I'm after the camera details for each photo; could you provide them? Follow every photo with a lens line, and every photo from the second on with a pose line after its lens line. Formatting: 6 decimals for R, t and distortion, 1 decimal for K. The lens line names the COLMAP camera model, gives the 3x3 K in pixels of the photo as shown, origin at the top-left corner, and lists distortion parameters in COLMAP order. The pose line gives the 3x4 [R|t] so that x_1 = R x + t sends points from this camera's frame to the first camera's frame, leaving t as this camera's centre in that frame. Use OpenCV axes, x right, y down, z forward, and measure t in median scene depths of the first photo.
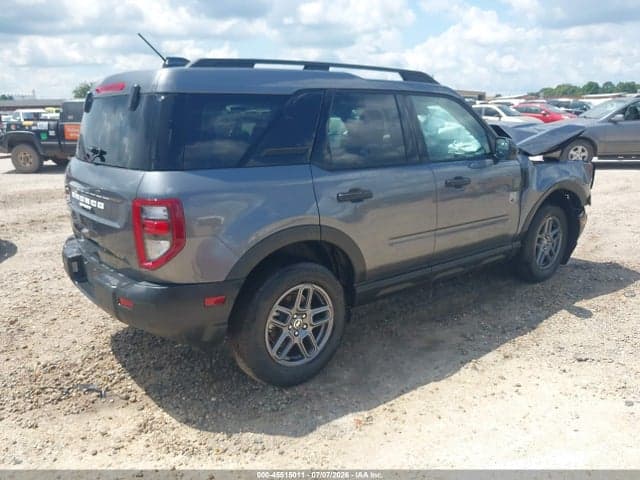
lens RADIAL K [[513.0, 0, 319.9], [0, 513.0, 242.7], [0, 0, 1]] dist [0.005723, -0.009661]
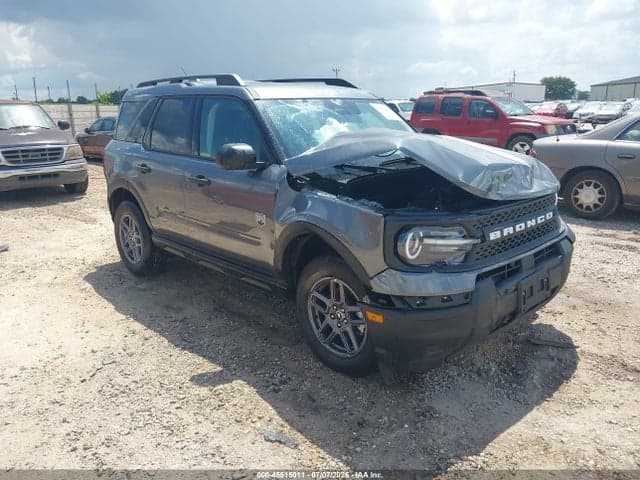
lens RADIAL K [[502.5, 0, 321.2], [0, 502.5, 242.2], [0, 0, 1]] dist [0.059421, -0.085704]
pose [[0.085338, 0.268437, -0.959510, 1.477789], [-0.227328, 0.942867, 0.243563, -0.344394], [0.970072, 0.197339, 0.141486, 1.252951]]
